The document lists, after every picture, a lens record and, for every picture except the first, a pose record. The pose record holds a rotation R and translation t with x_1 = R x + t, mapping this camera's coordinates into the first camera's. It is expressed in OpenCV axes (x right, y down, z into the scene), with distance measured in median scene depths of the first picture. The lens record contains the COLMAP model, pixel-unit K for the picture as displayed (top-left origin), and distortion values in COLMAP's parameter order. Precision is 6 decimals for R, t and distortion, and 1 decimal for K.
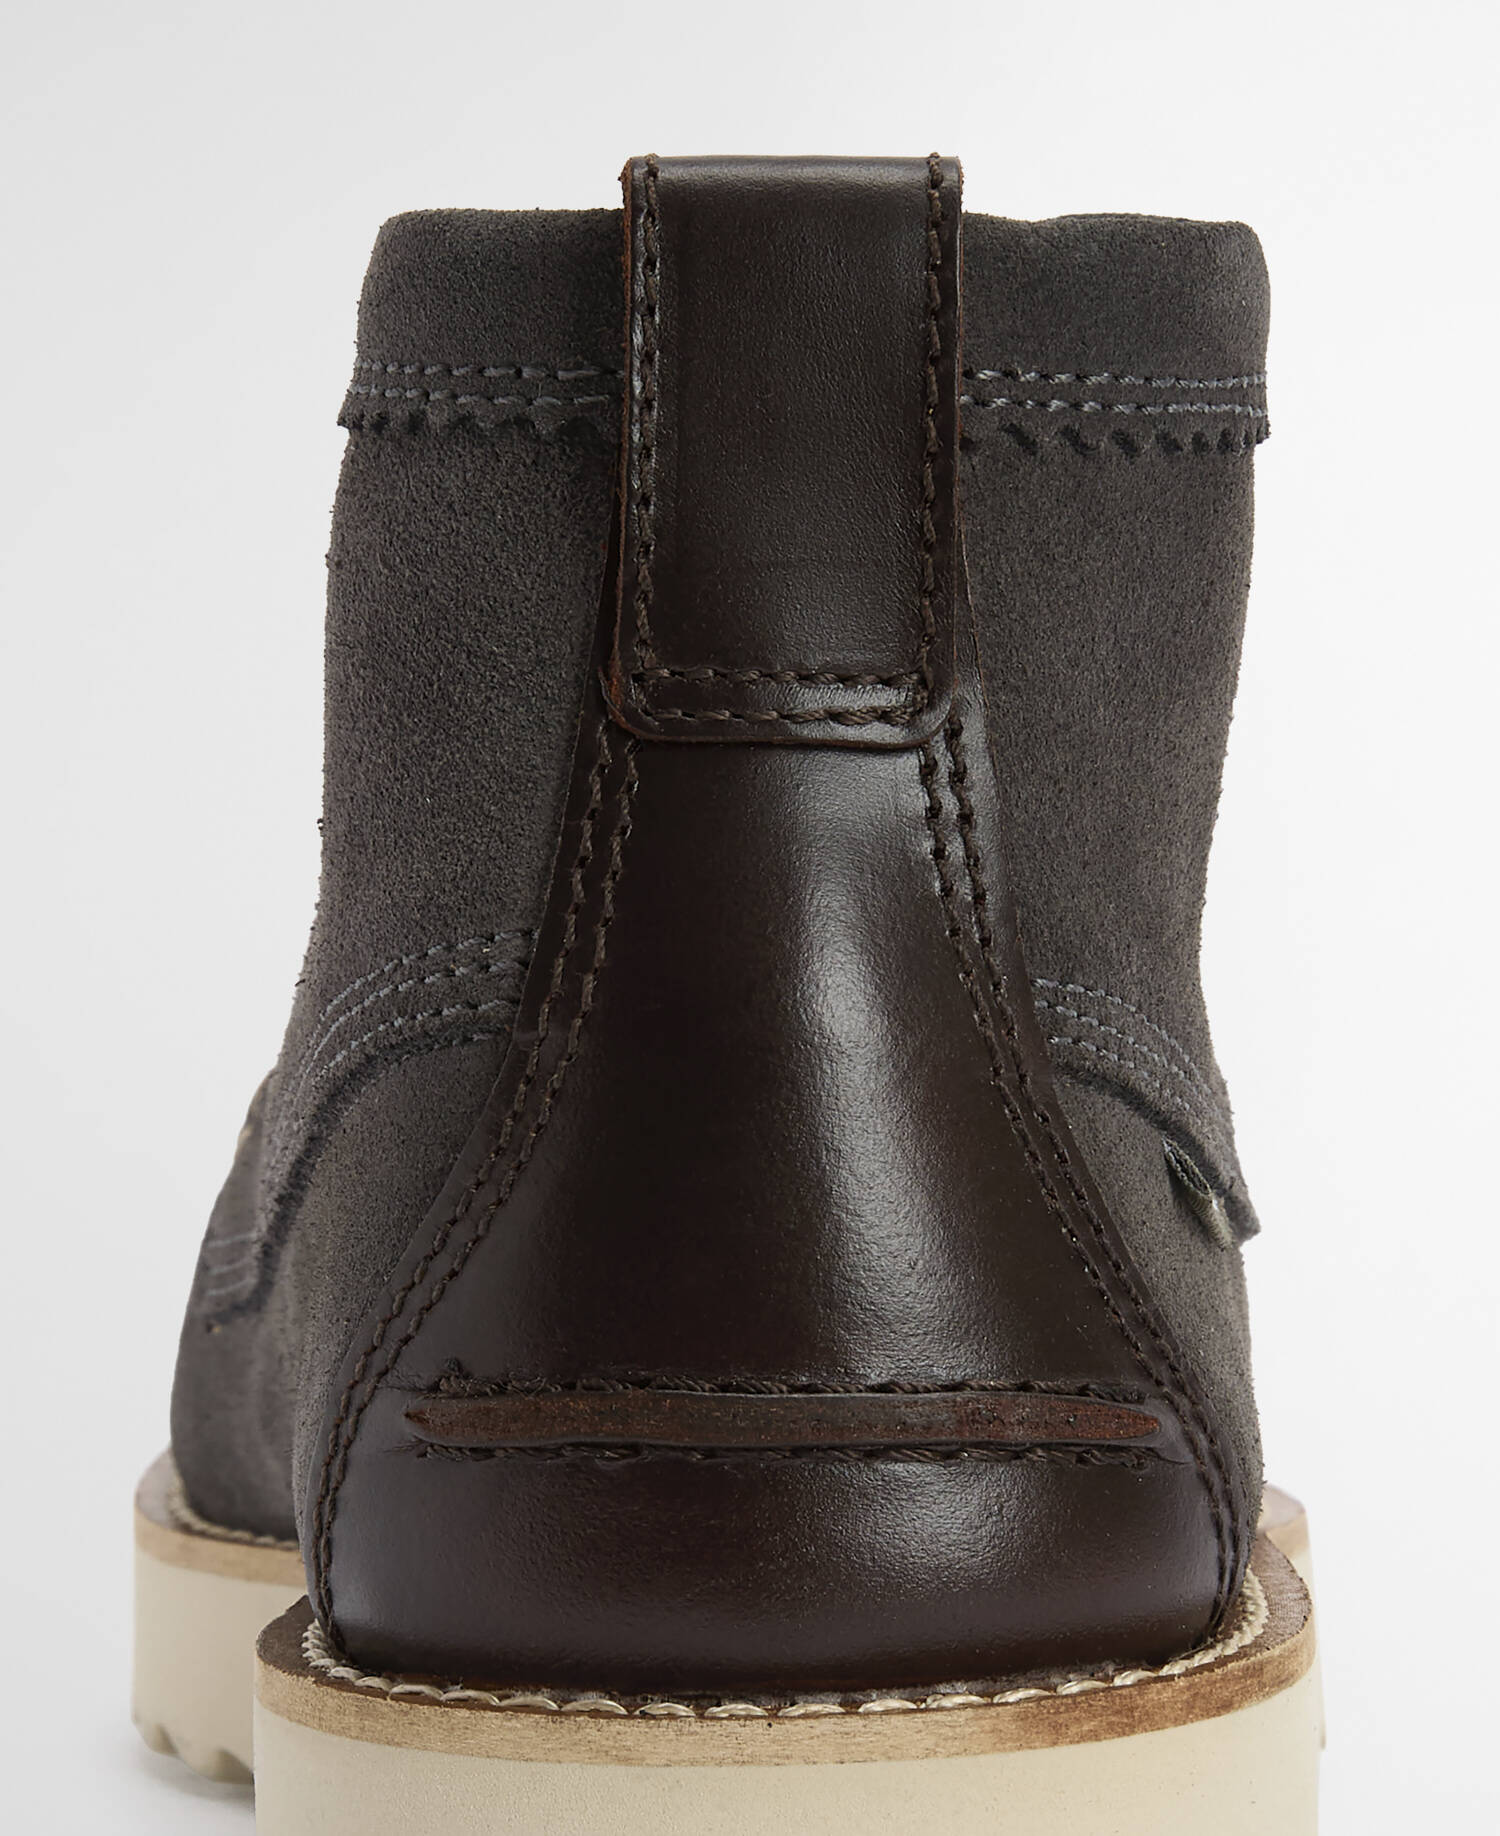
lens RADIAL K [[2756.4, 0, 749.2], [0, 2756.4, 851.5], [0, 0, 1]] dist [0.019349, -0.007515]
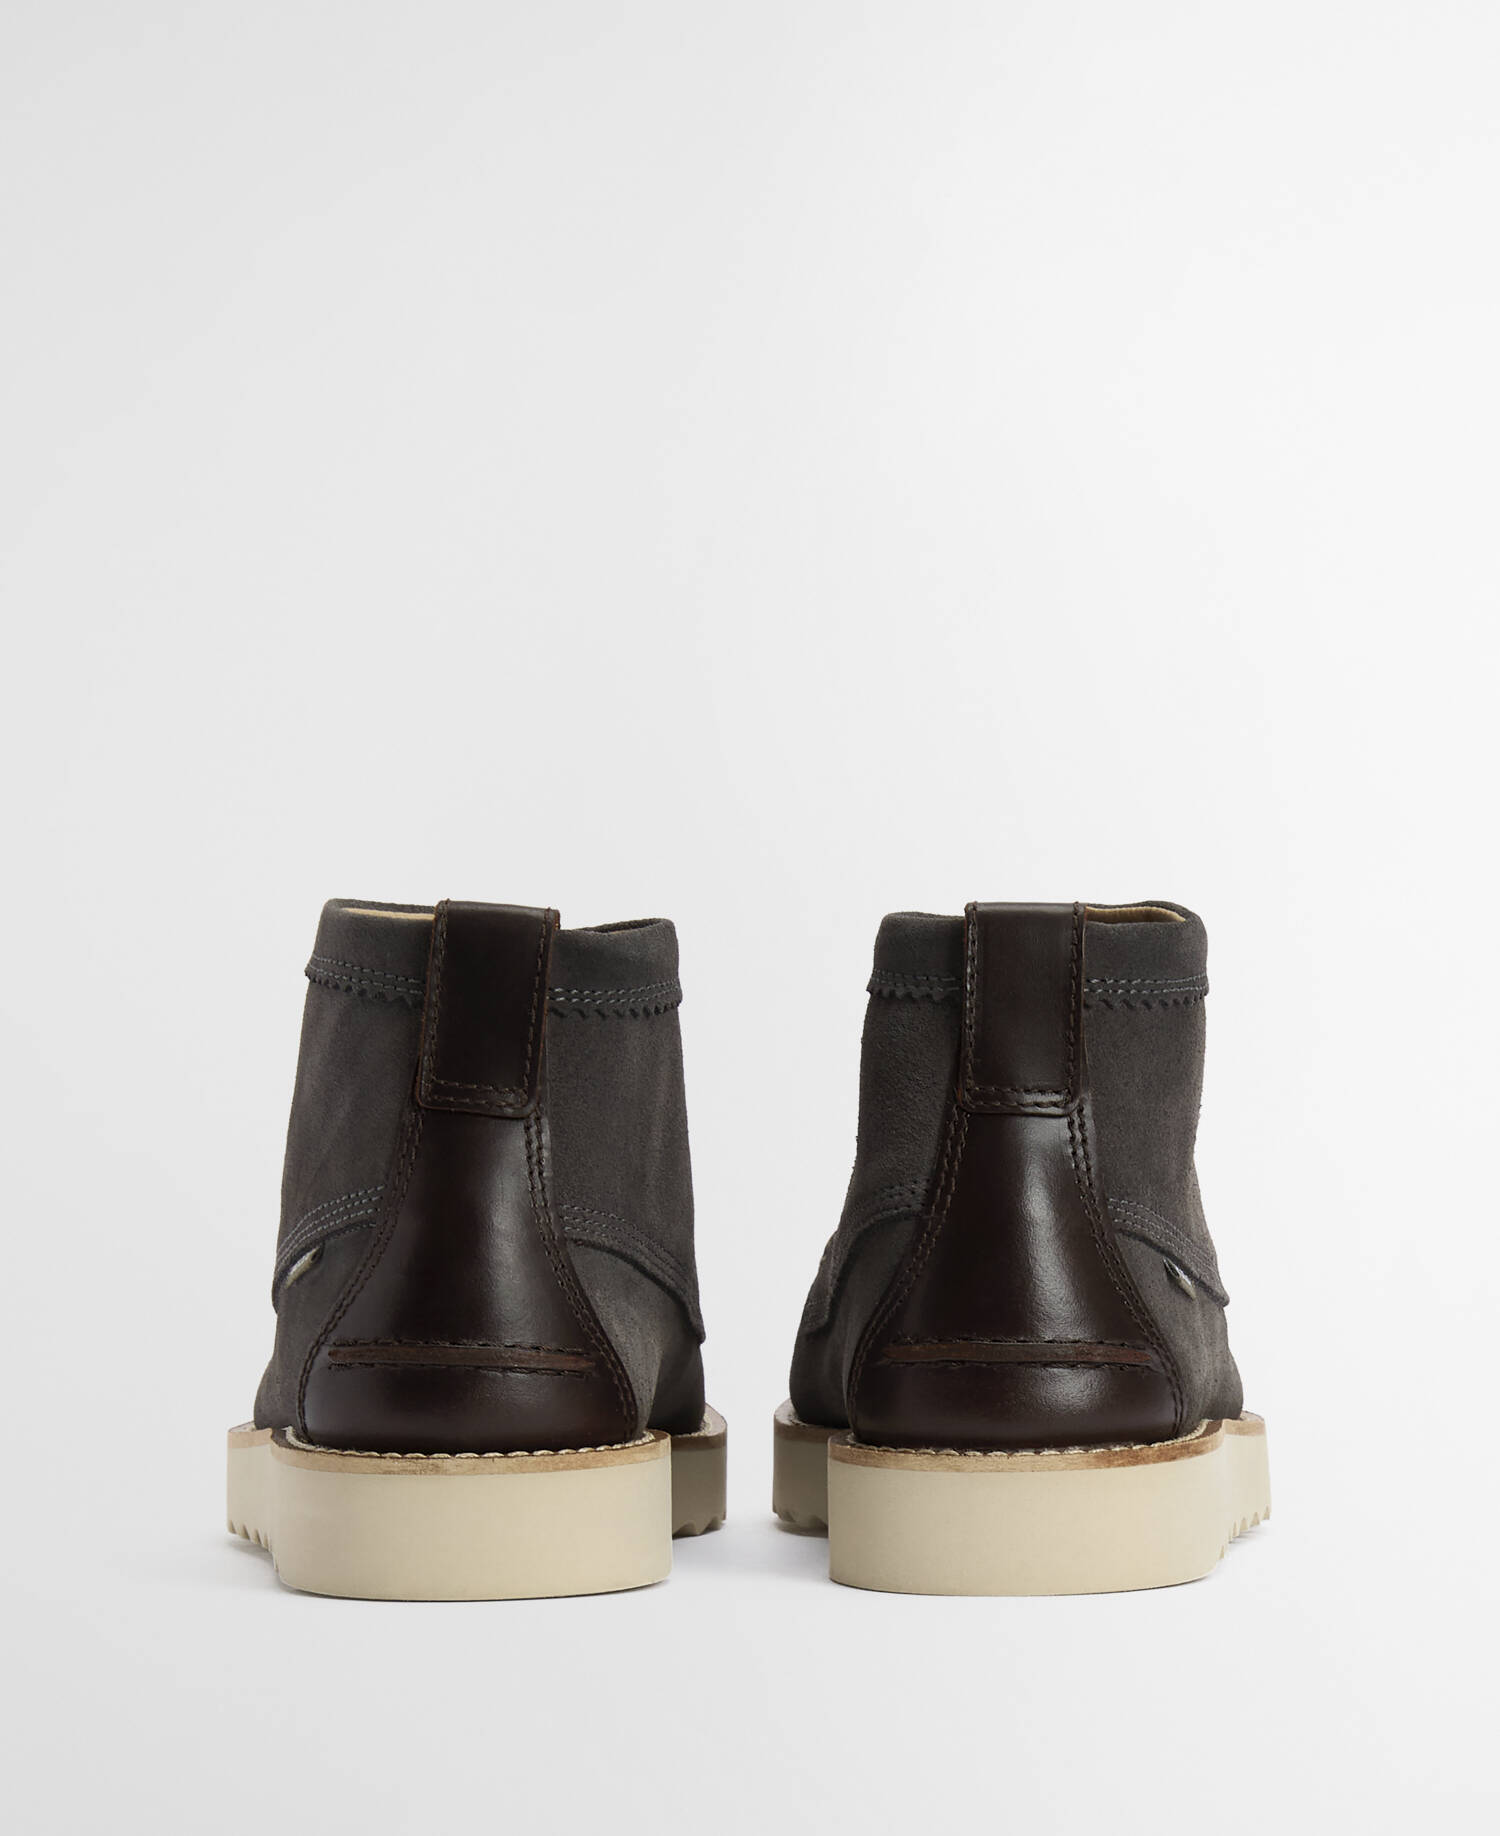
lens RADIAL K [[3843.1, 0, 750.0], [0, 3843.1, 918.0], [0, 0, 1]] dist [-0.727909, -0.030294]
pose [[0.982394, 0.006761, -0.186700, 0.463576], [-0.009817, 0.999833, -0.015445, -0.174138], [0.186564, 0.017006, 0.982296, -2.844562]]
